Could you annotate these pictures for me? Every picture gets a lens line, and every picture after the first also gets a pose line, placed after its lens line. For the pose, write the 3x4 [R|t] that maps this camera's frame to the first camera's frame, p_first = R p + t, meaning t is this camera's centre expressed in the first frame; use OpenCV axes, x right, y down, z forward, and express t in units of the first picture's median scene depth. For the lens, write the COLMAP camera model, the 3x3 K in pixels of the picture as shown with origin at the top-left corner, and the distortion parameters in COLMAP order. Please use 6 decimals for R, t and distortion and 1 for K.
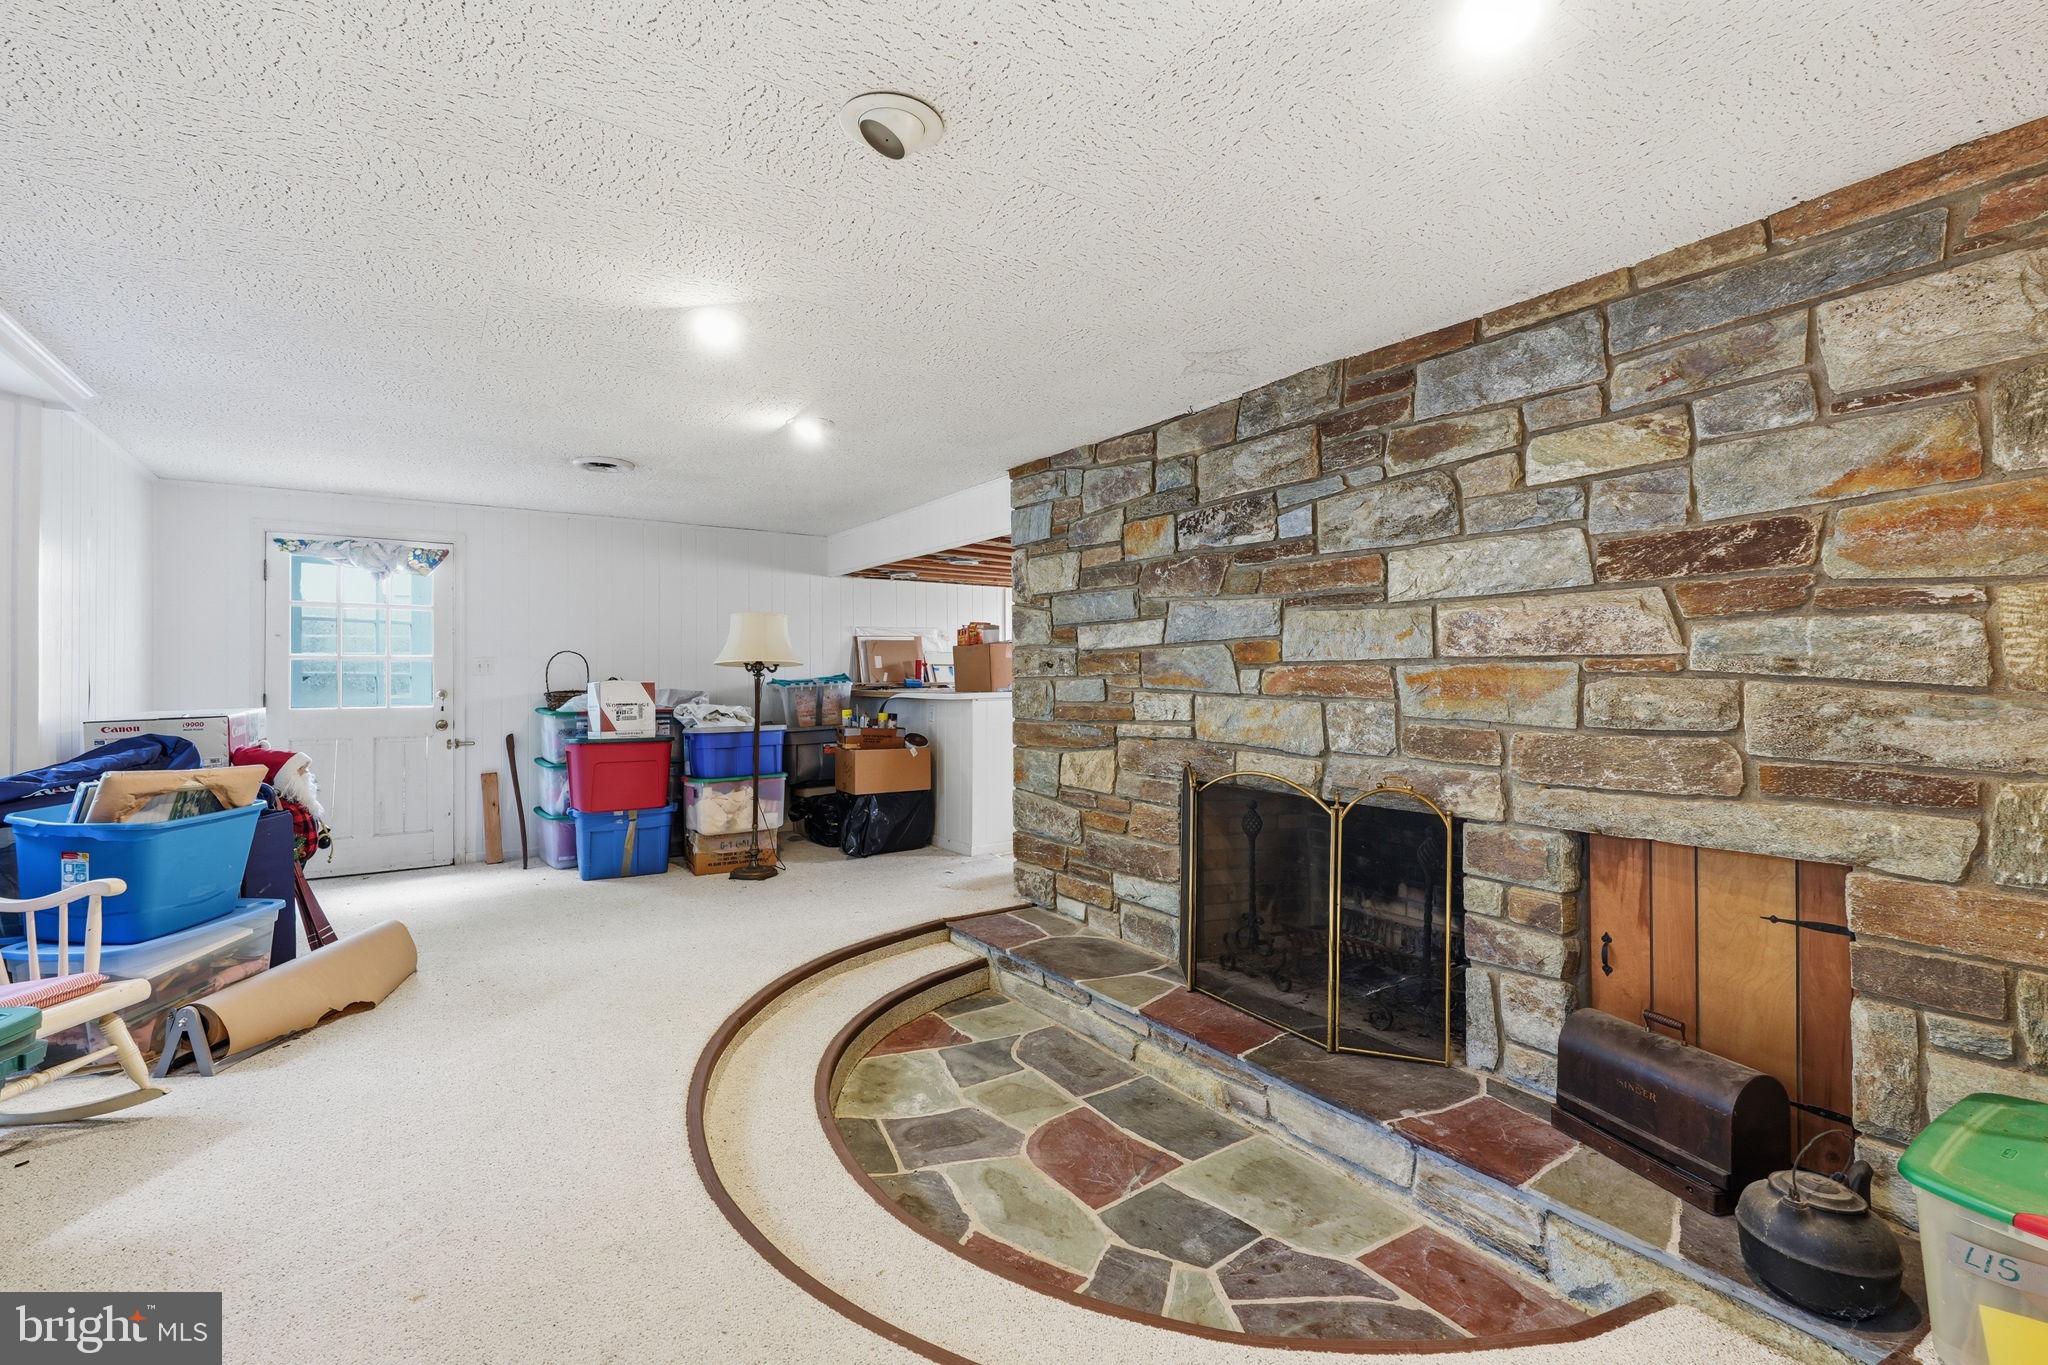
lens RADIAL K [[944.4, 0, 1024.0], [0, 944.4, 682.5], [0, 0, 1]] dist [-0.000638, 0.000042]
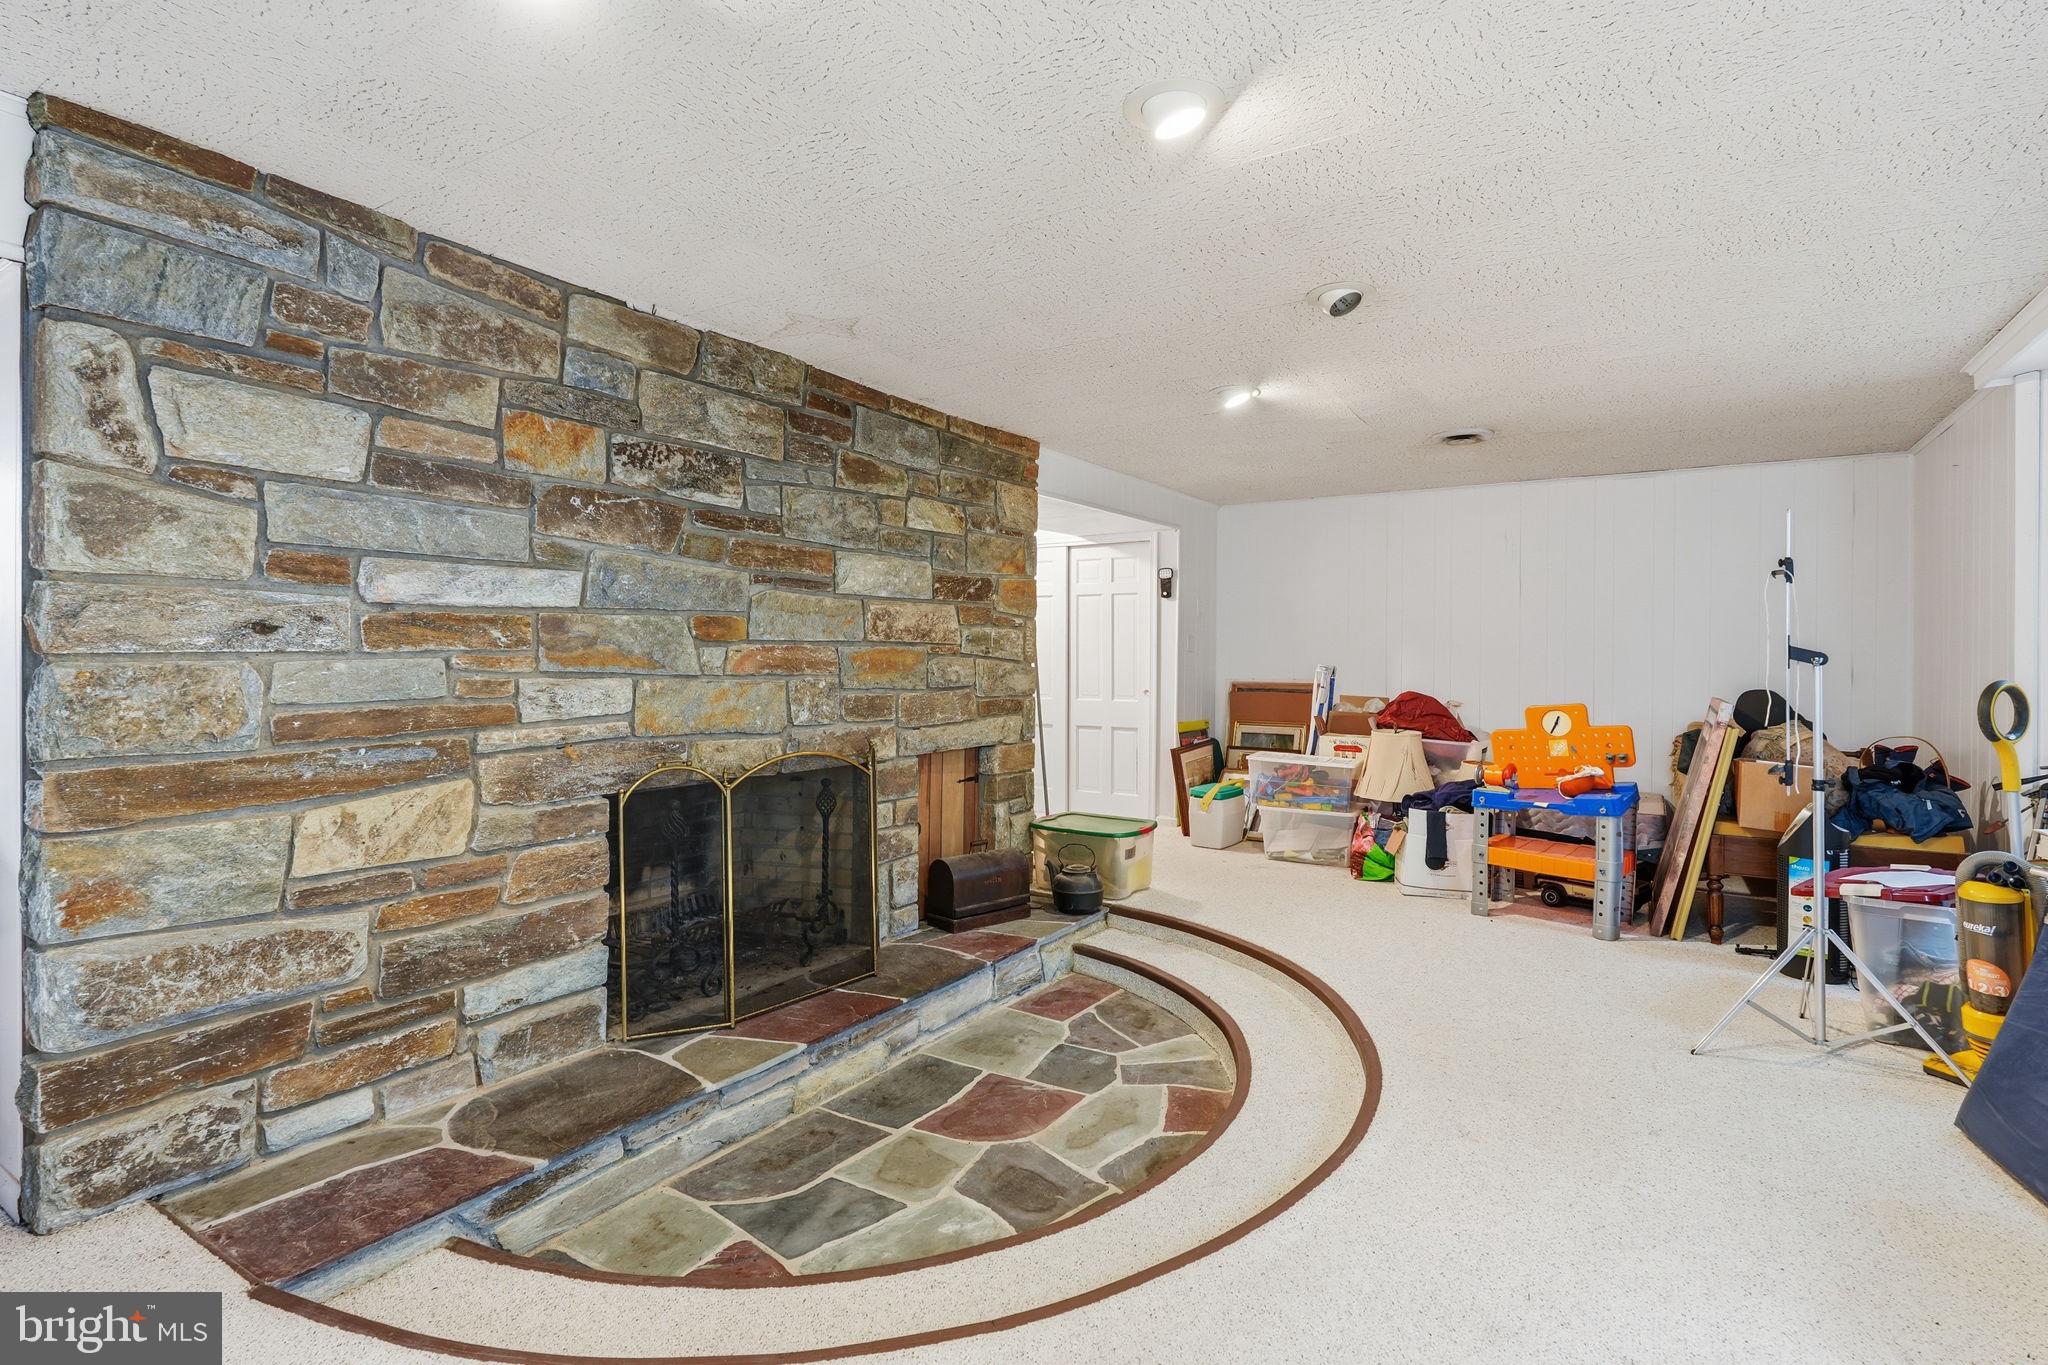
lens RADIAL K [[1020.2, 0, 1024.0], [0, 1020.2, 682.5], [0, 0, 1]] dist [-0.001751, -0.000358]
pose [[-0.417578, -0.019514, 0.908432, -0.780328], [0.006513, 0.999679, 0.024468, -0.002057], [-0.908618, 0.016133, -0.417317, 1.175783]]
